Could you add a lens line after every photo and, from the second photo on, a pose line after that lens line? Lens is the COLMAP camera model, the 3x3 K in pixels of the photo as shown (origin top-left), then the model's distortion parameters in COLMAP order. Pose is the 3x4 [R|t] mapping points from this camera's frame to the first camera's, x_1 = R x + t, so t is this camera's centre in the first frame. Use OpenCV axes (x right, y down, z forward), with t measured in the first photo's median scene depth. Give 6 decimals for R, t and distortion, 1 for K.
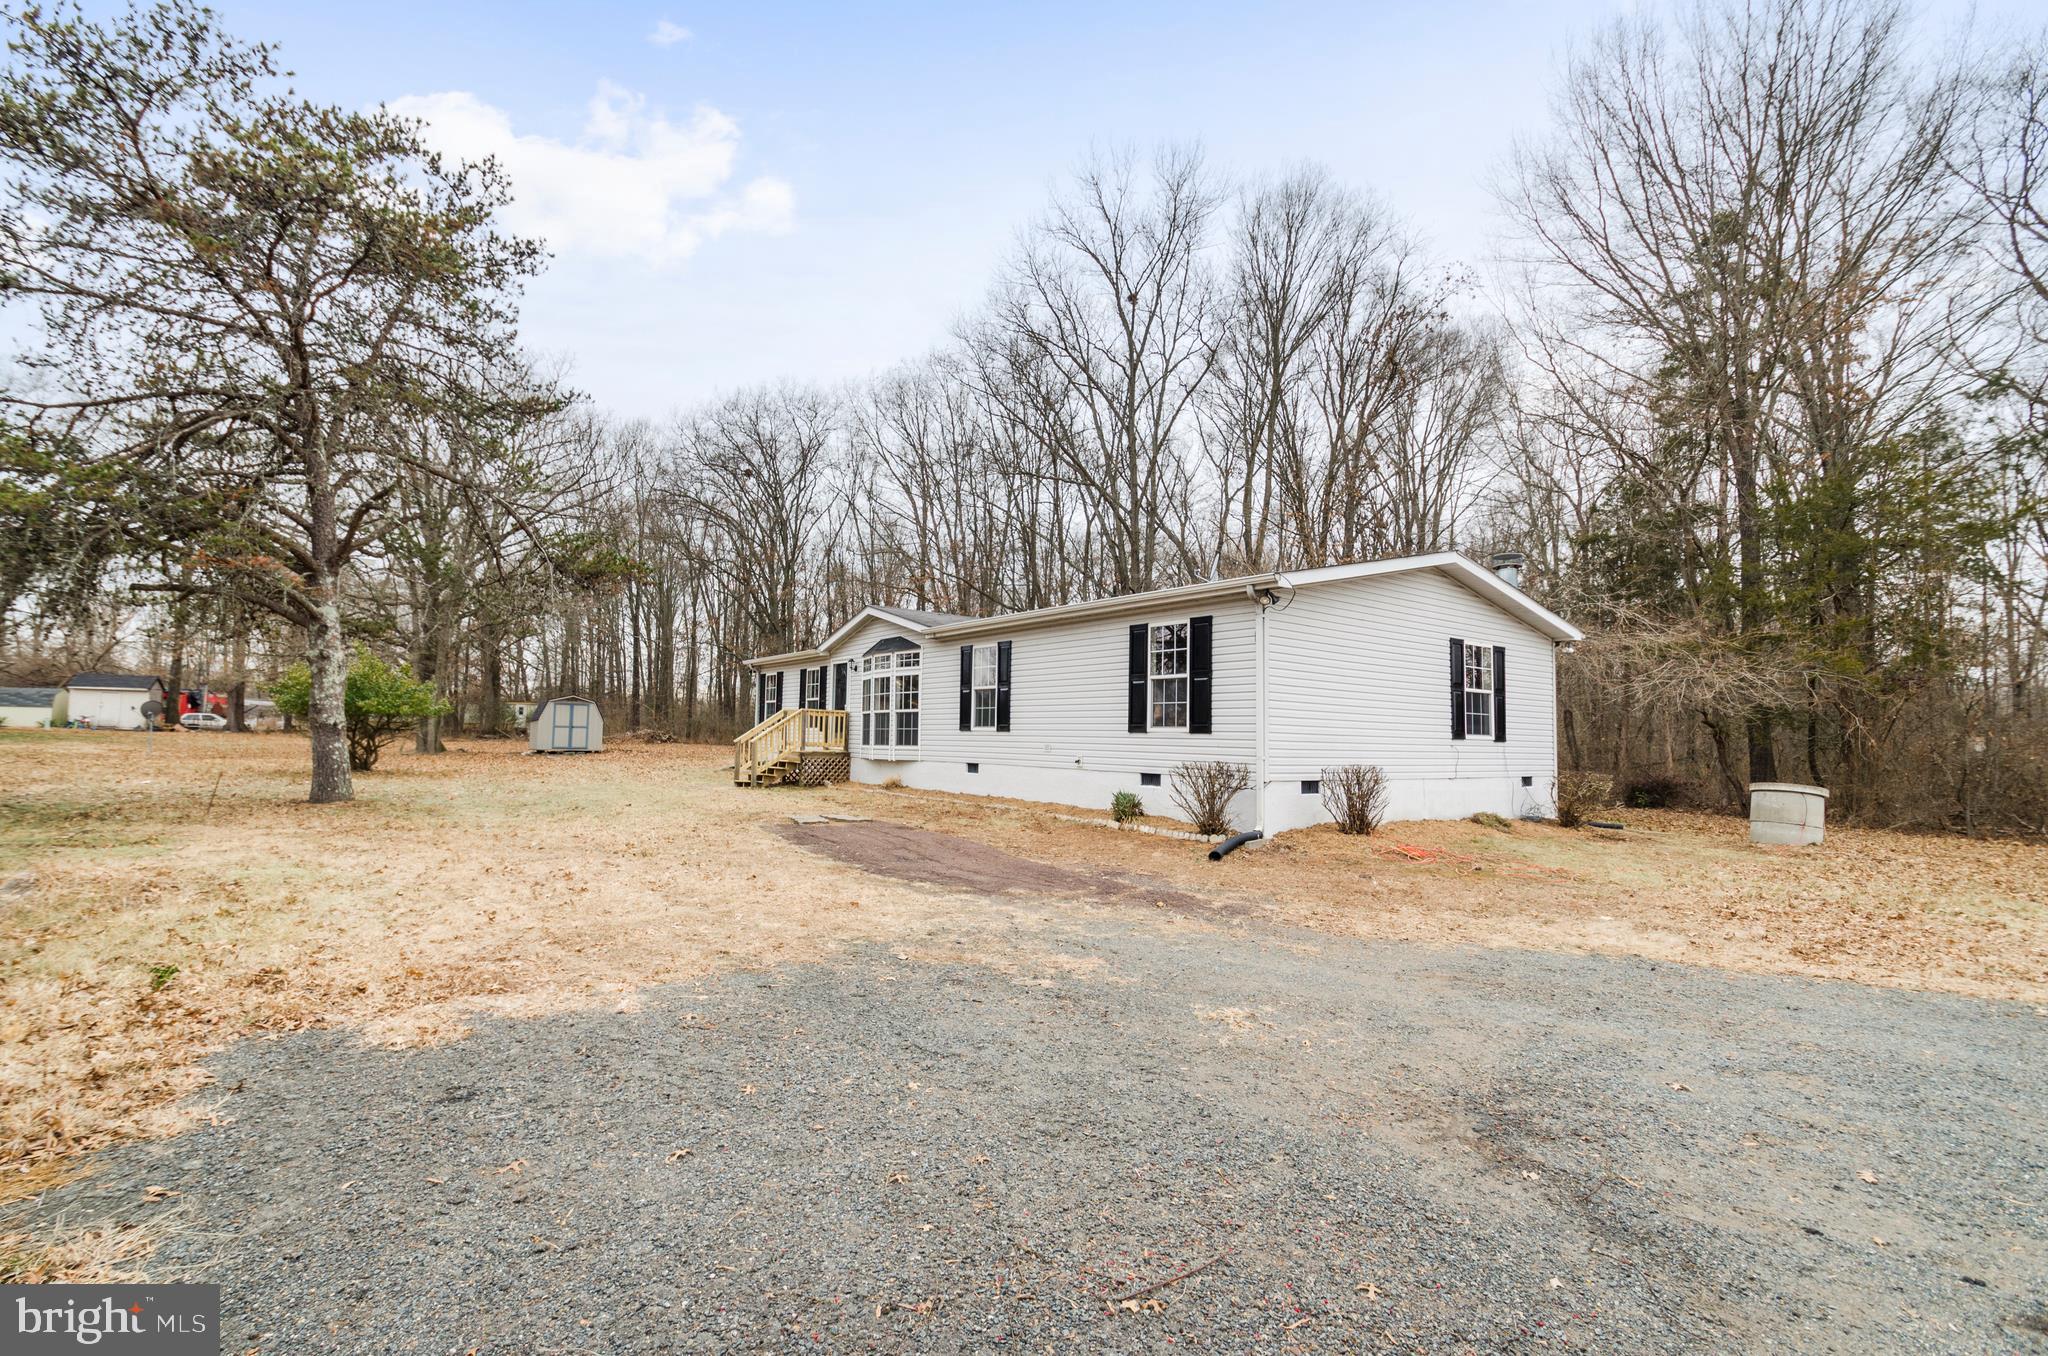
lens RADIAL K [[906.0, 0, 1008.1], [0, 906.0, 696.7], [0, 0, 1]] dist [0.002046, 0.001016]
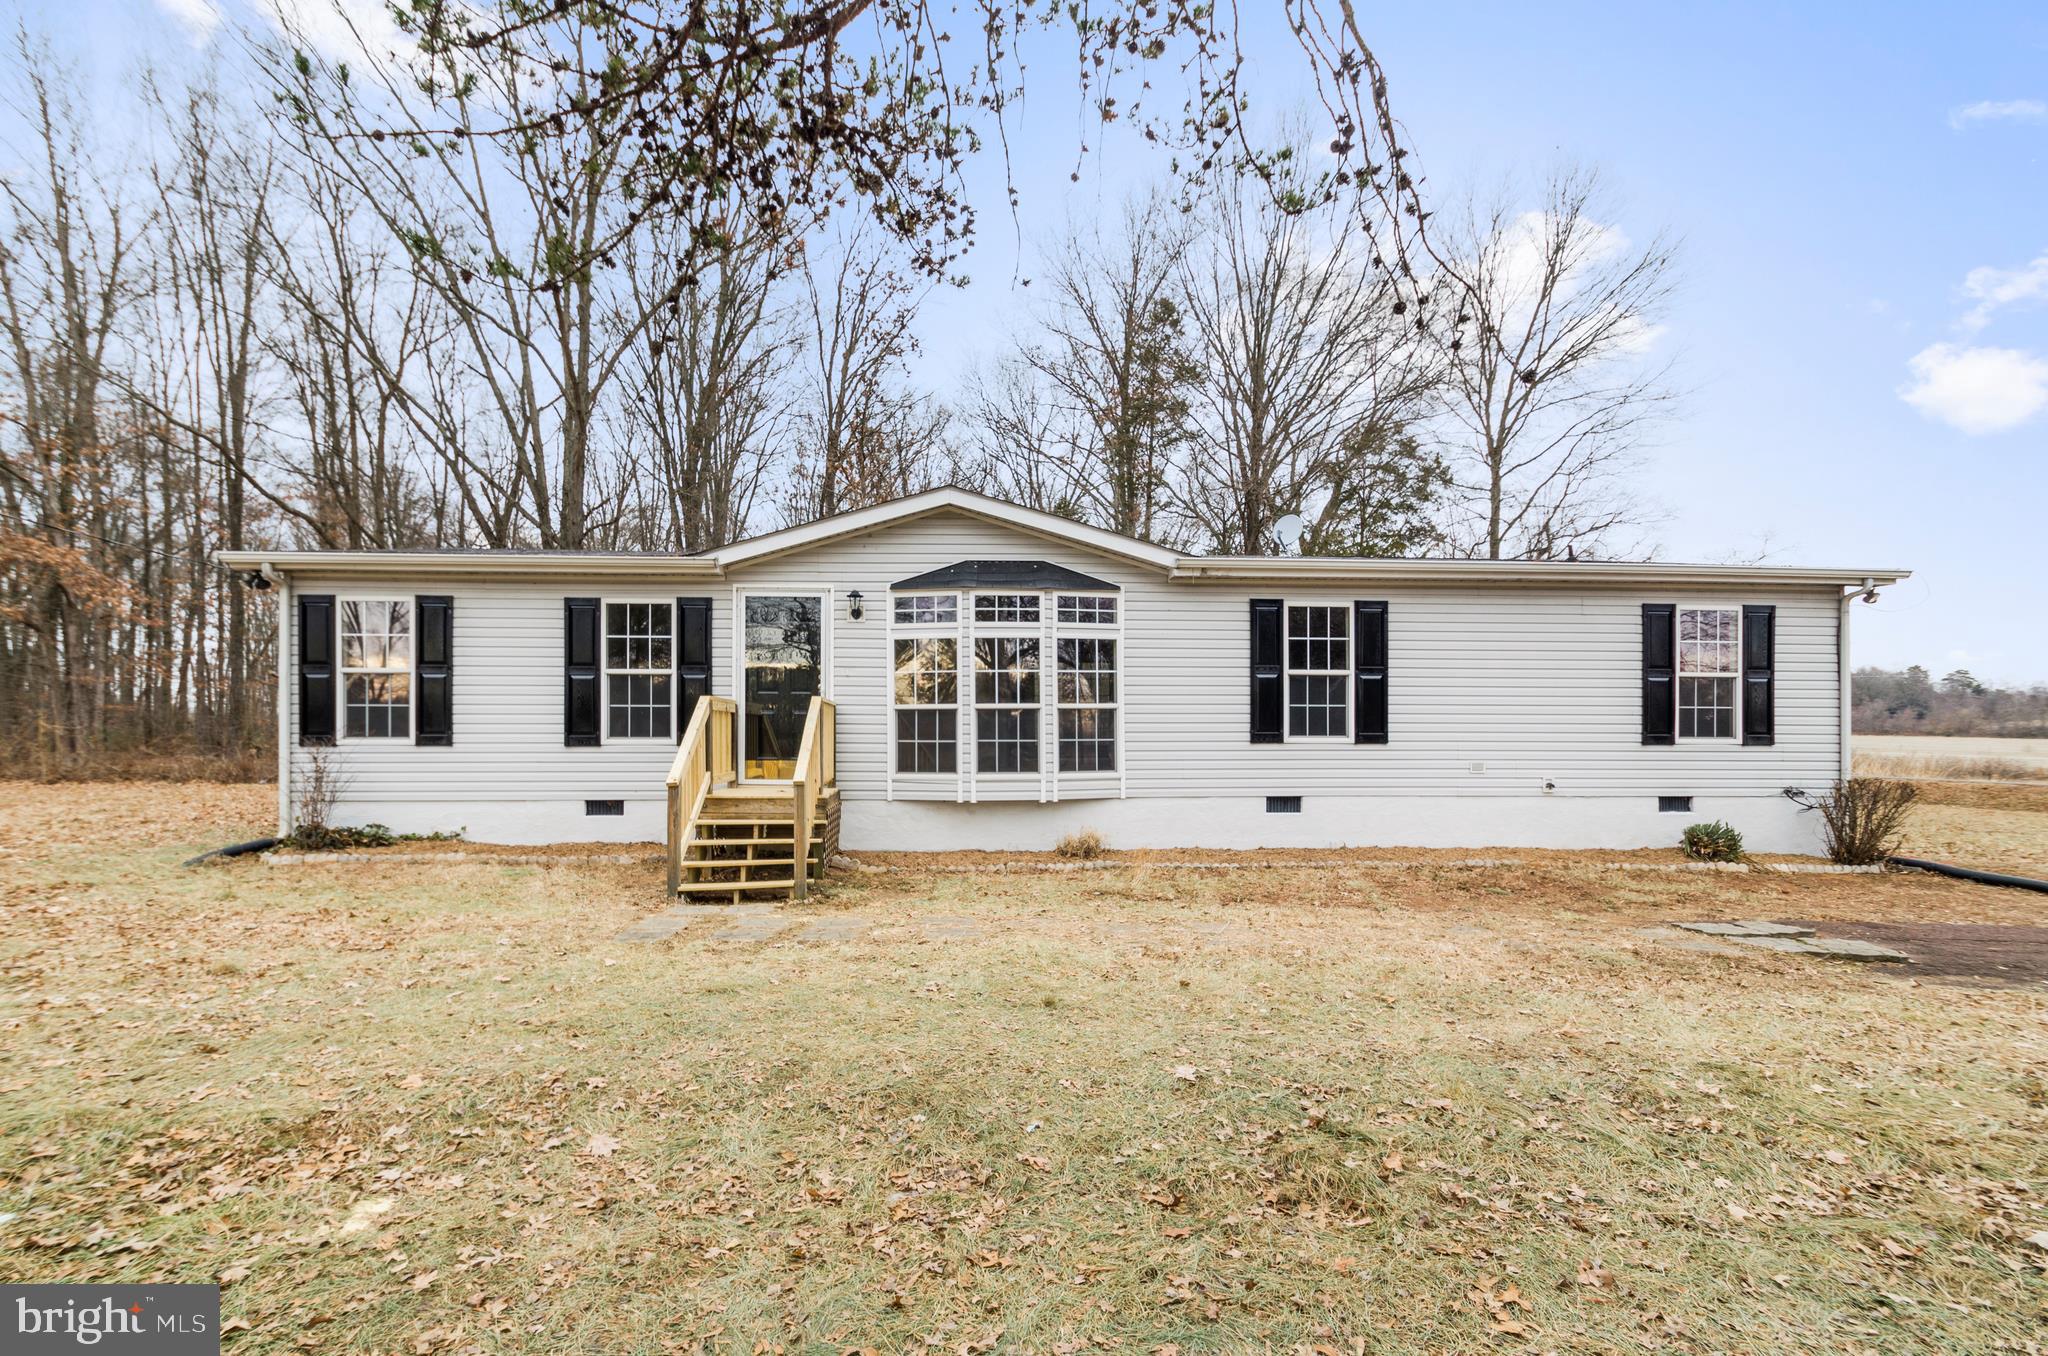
lens RADIAL K [[854.5, 0, 1023.8], [0, 854.5, 756.0], [0, 0, 1]] dist [0.000497, 0.000142]
pose [[0.557844, -0.018282, 0.829745, -0.619633], [-0.027365, 0.998809, 0.040404, 0.028806], [-0.829495, -0.045245, 0.556679, 0.857058]]
